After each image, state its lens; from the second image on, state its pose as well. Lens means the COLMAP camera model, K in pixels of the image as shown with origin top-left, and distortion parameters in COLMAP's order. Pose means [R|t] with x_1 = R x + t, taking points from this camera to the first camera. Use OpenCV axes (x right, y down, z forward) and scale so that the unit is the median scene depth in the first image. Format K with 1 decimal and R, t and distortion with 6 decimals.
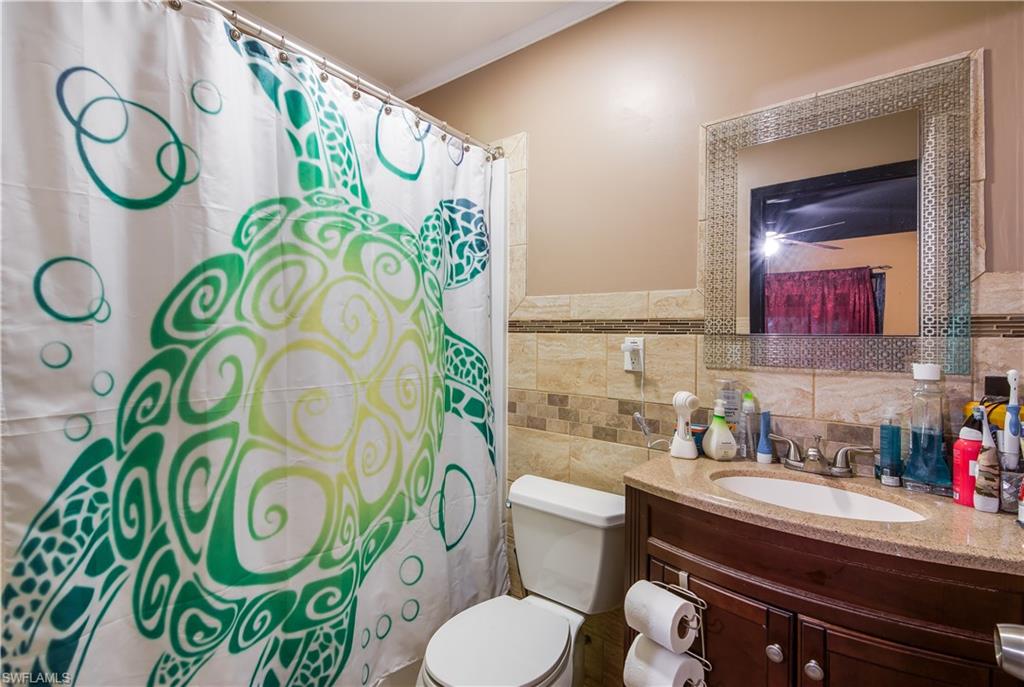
lens RADIAL K [[453.9, 0, 516.9], [0, 453.9, 341.7], [0, 0, 1]] dist [0.004037, -0.006133]
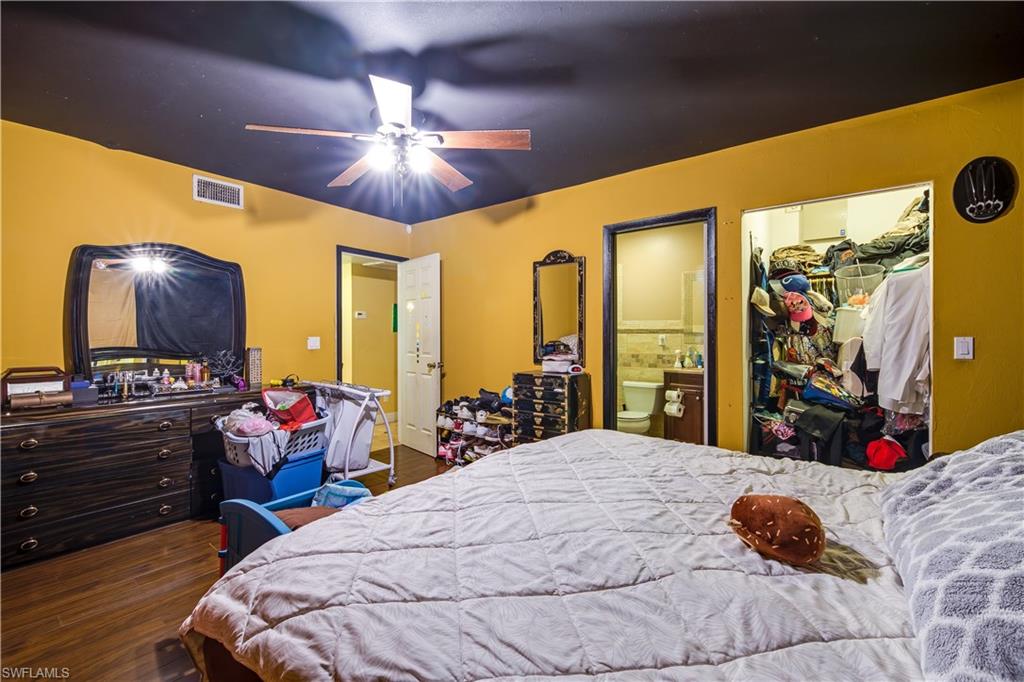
lens RADIAL K [[453.9, 0, 507.5], [0, 453.9, 337.8], [0, 0, 1]] dist [0.004037, -0.006133]
pose [[0.999965, -0.004532, 0.006972, -0.853651], [0.004561, 0.999981, -0.004145, 0.019037], [-0.006953, 0.004177, 0.999967, -2.191933]]
